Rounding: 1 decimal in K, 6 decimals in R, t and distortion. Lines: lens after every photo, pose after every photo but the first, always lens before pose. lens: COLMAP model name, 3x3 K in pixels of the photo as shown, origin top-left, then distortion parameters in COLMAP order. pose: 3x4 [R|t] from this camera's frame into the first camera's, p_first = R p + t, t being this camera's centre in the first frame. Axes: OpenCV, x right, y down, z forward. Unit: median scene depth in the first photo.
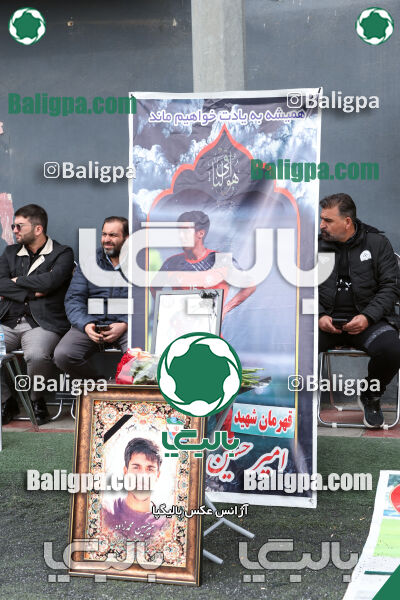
lens RADIAL K [[1115.6, 0, 199.3], [0, 1115.6, 300.4], [0, 0, 1]] dist [0.388350, 0.000000]
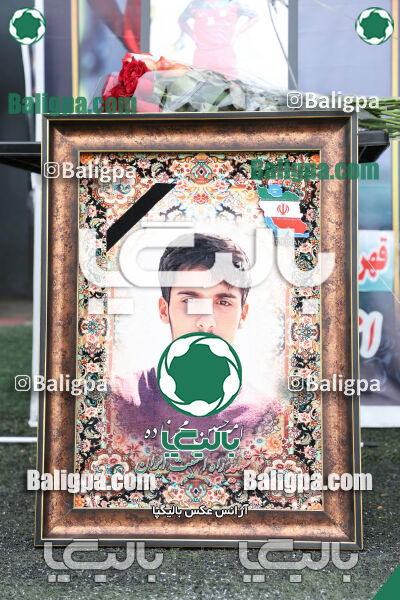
lens RADIAL K [[1610.2, 0, 198.4], [0, 1610.2, 298.4], [0, 0, 1]] dist [0.625638, 0.000000]
pose [[0.965036, -0.004621, 0.262076, -0.202172], [0.005517, 0.999981, -0.002685, 0.139085], [-0.262059, 0.004037, 0.965043, 0.365998]]
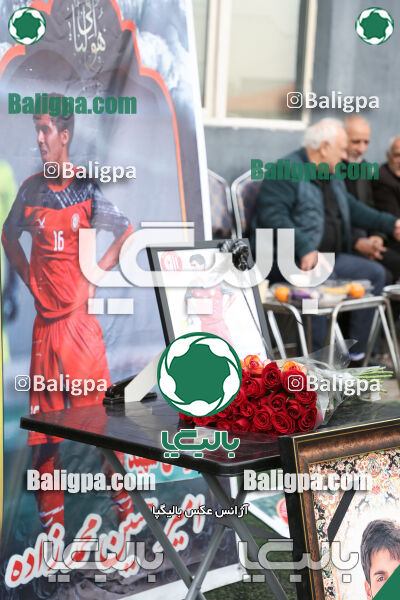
lens RADIAL K [[1220.4, 0, 202.4], [0, 1220.4, 296.1], [0, 0, 1]] dist [0.328768, 0.000000]
pose [[0.482842, -0.054128, 0.874033, -0.557720], [0.018350, 0.998494, 0.051699, -0.013960], [-0.875515, -0.008924, 0.483109, 0.736611]]
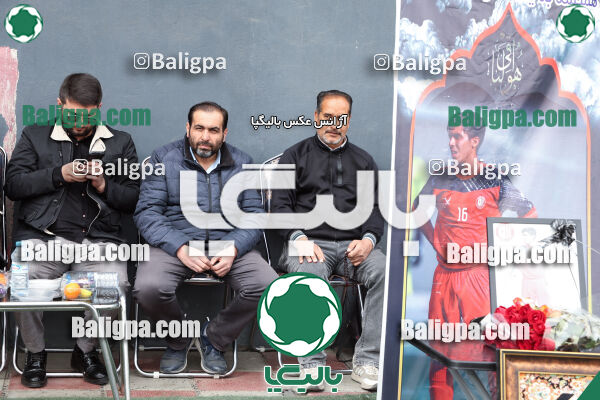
lens RADIAL K [[1220.4, 0, 300.5], [0, 1220.4, 205.1], [0, 0, 1]] dist [0.328768, 0.000000]
pose [[0.886467, 0.049324, 0.460156, -0.554956], [-0.050867, 0.998664, -0.009053, -0.003095], [-0.459988, -0.015381, 0.887792, 0.344722]]
